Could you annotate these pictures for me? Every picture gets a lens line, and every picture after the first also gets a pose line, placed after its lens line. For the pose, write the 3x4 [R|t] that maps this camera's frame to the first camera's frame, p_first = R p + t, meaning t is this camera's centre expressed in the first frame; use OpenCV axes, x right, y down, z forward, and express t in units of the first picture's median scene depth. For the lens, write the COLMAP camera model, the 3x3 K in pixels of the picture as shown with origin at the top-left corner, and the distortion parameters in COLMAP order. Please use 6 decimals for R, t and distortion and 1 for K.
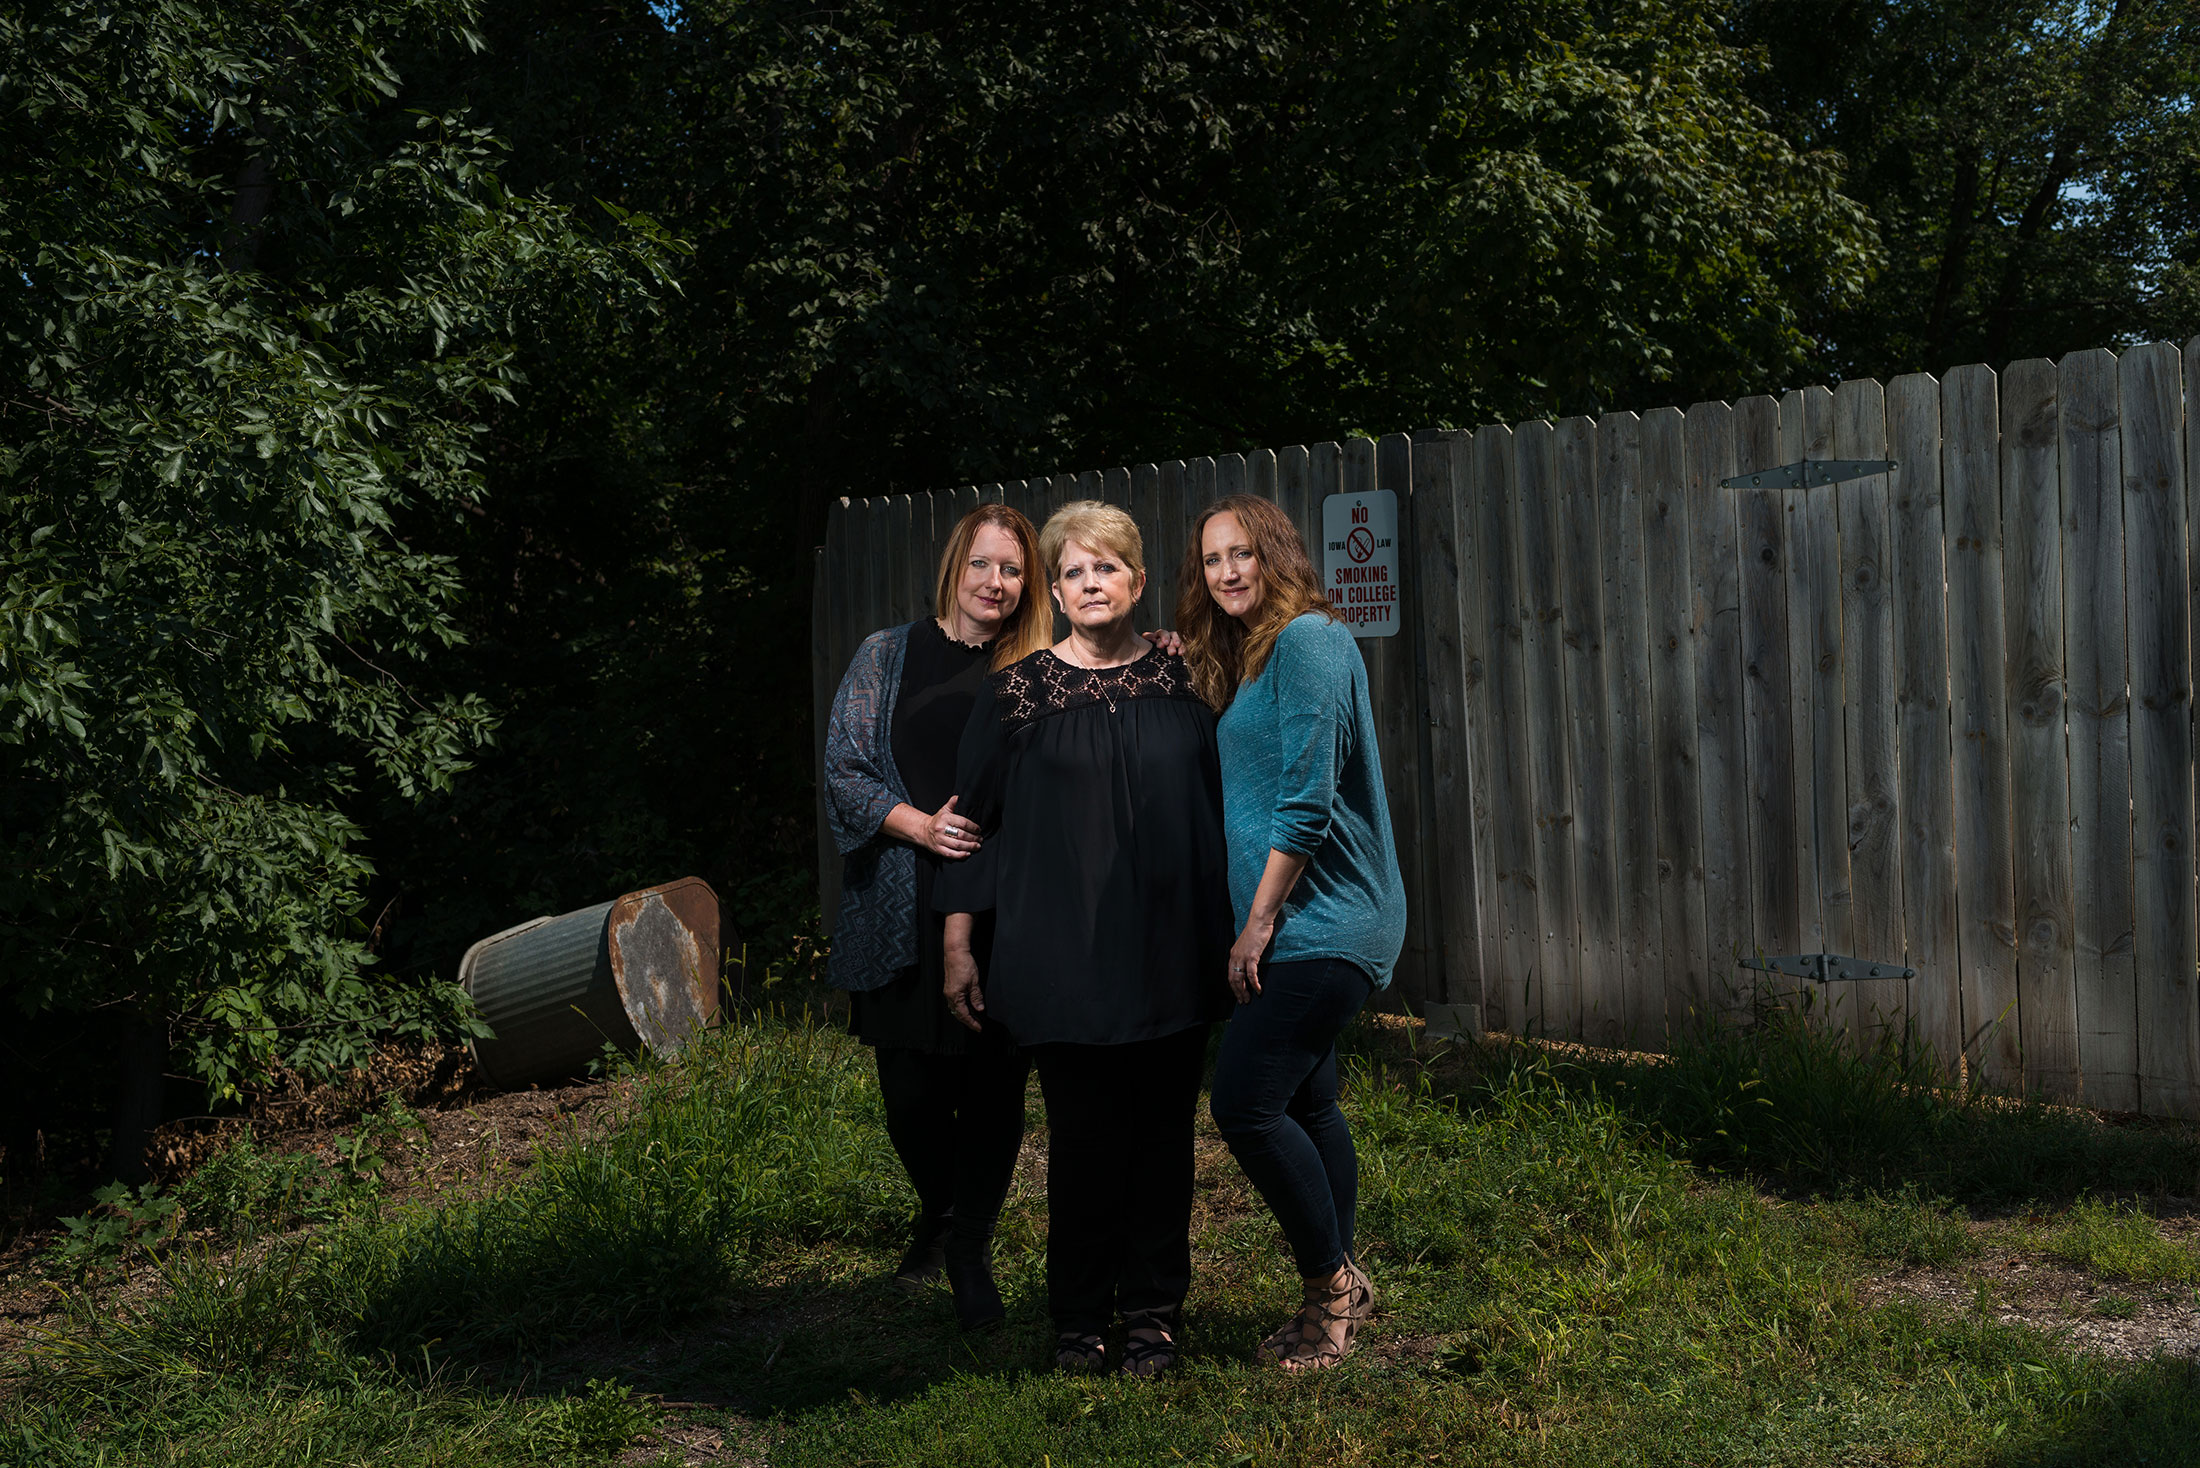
lens RADIAL K [[2006.3, 0, 1100.9], [0, 2006.3, 821.3], [0, 0, 1]] dist [0.002419, -0.001623]
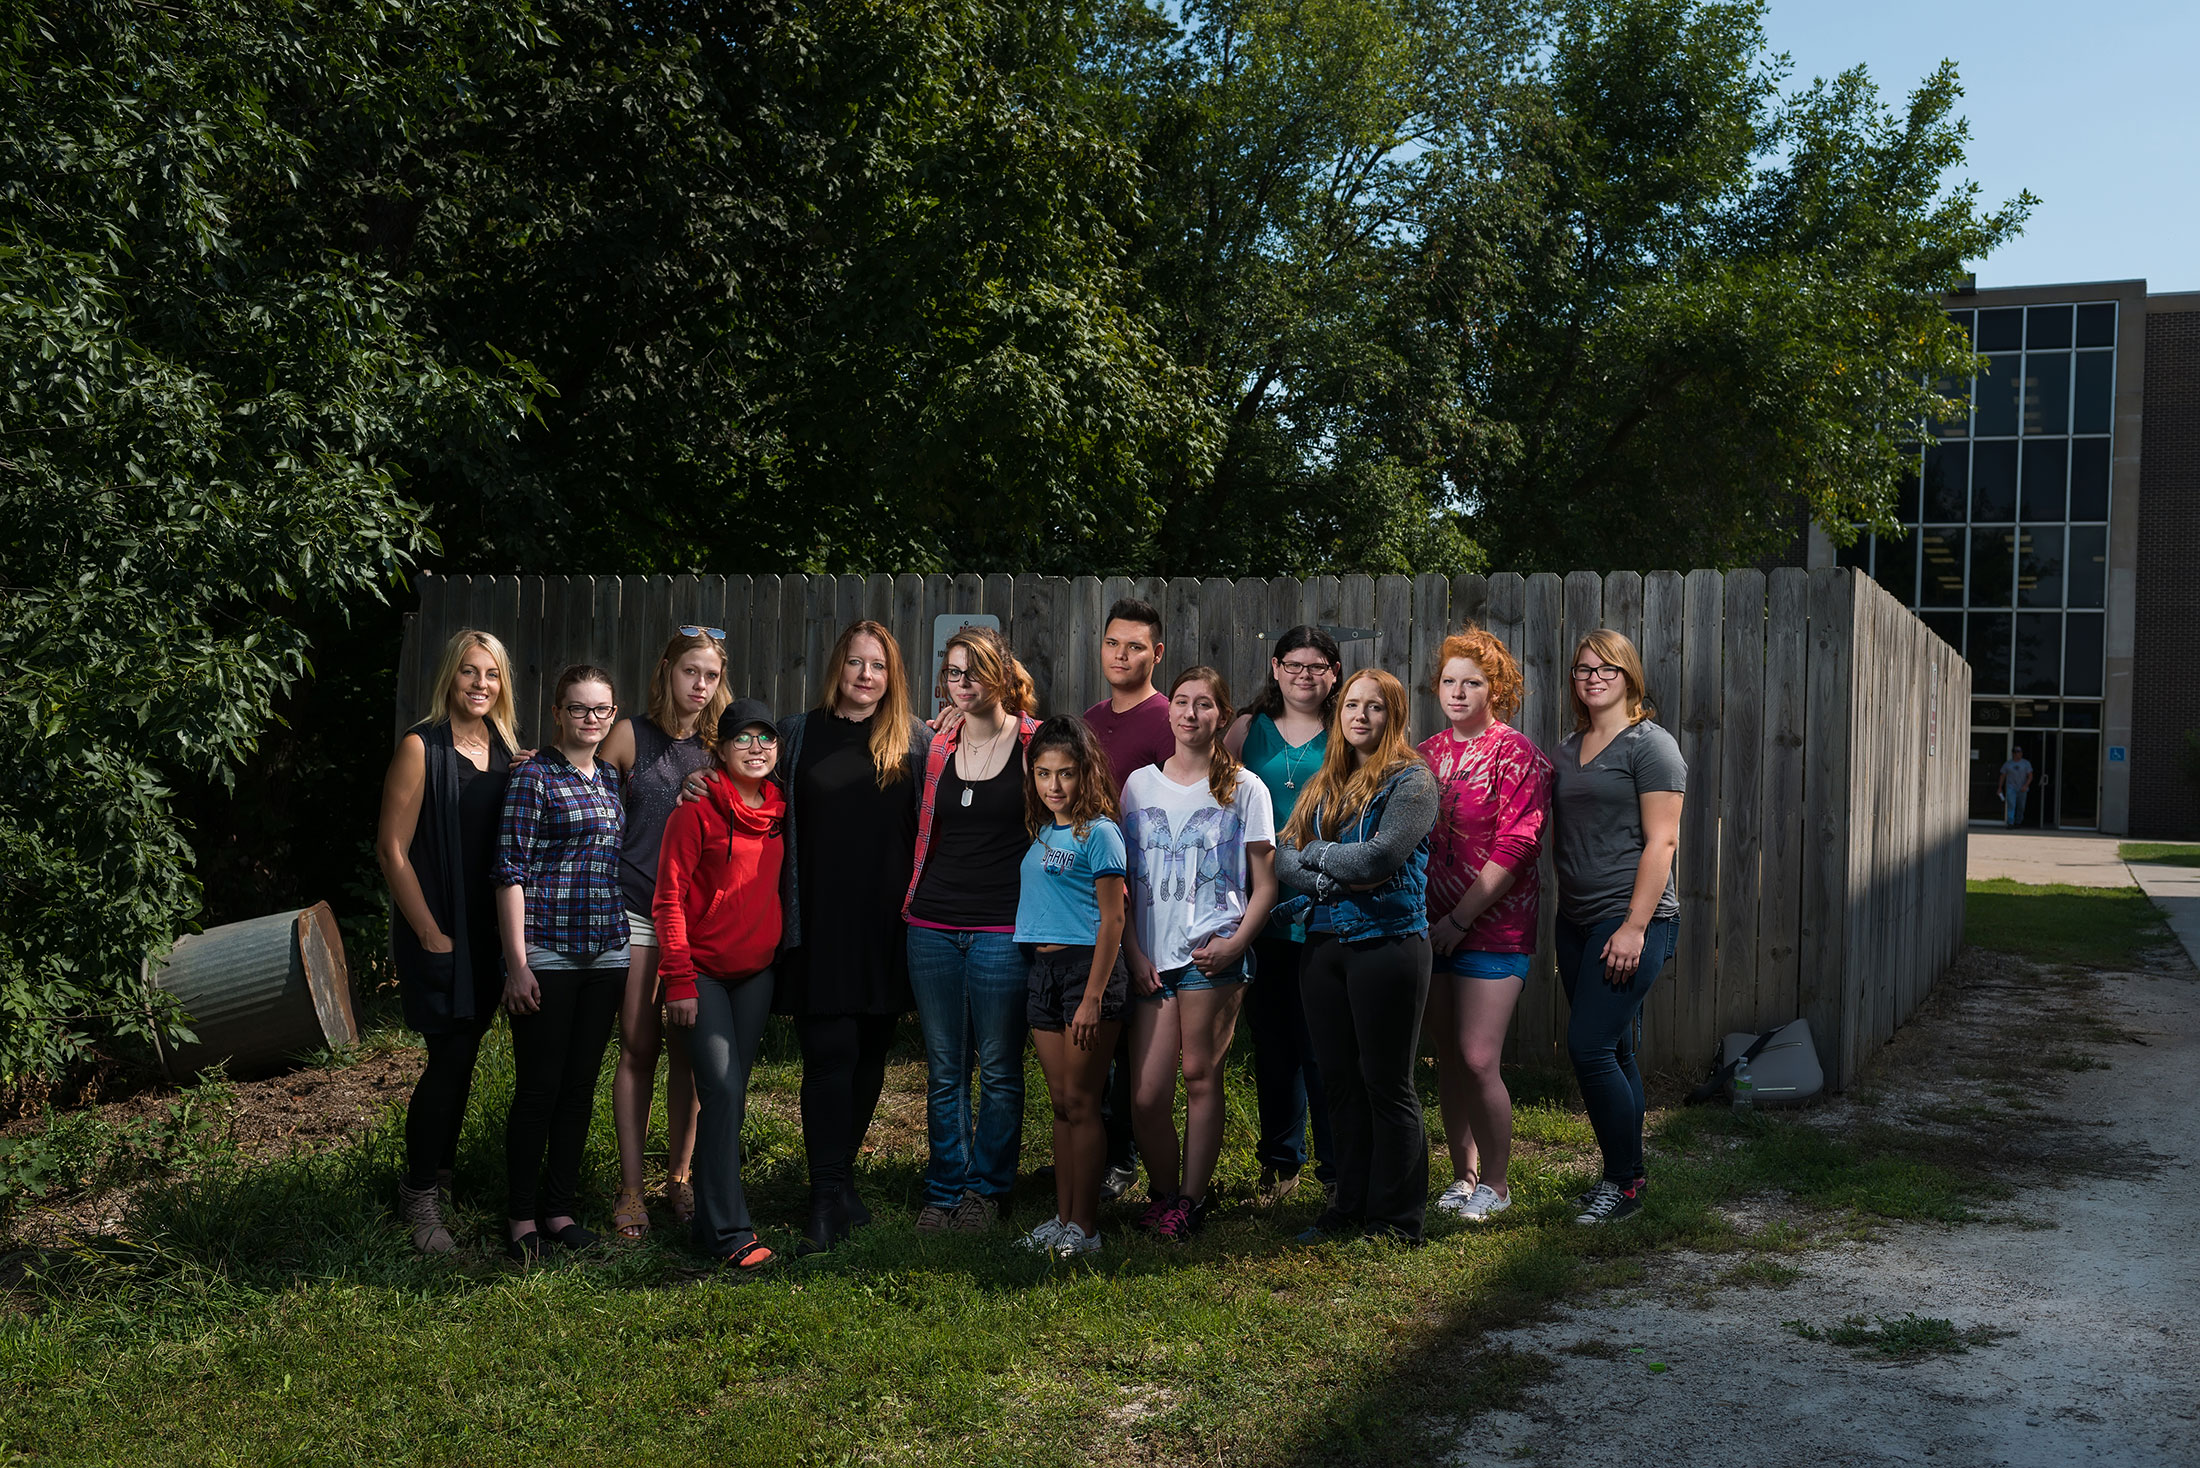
lens RADIAL K [[2006.3, 0, 1100.9], [0, 2006.3, 821.3], [0, 0, 1]] dist [0.002419, -0.001623]
pose [[0.925004, 0.047707, 0.376949, -0.255805], [-0.028710, 0.998026, -0.055859, 0.036682], [-0.378870, 0.040848, 0.924548, -0.211191]]
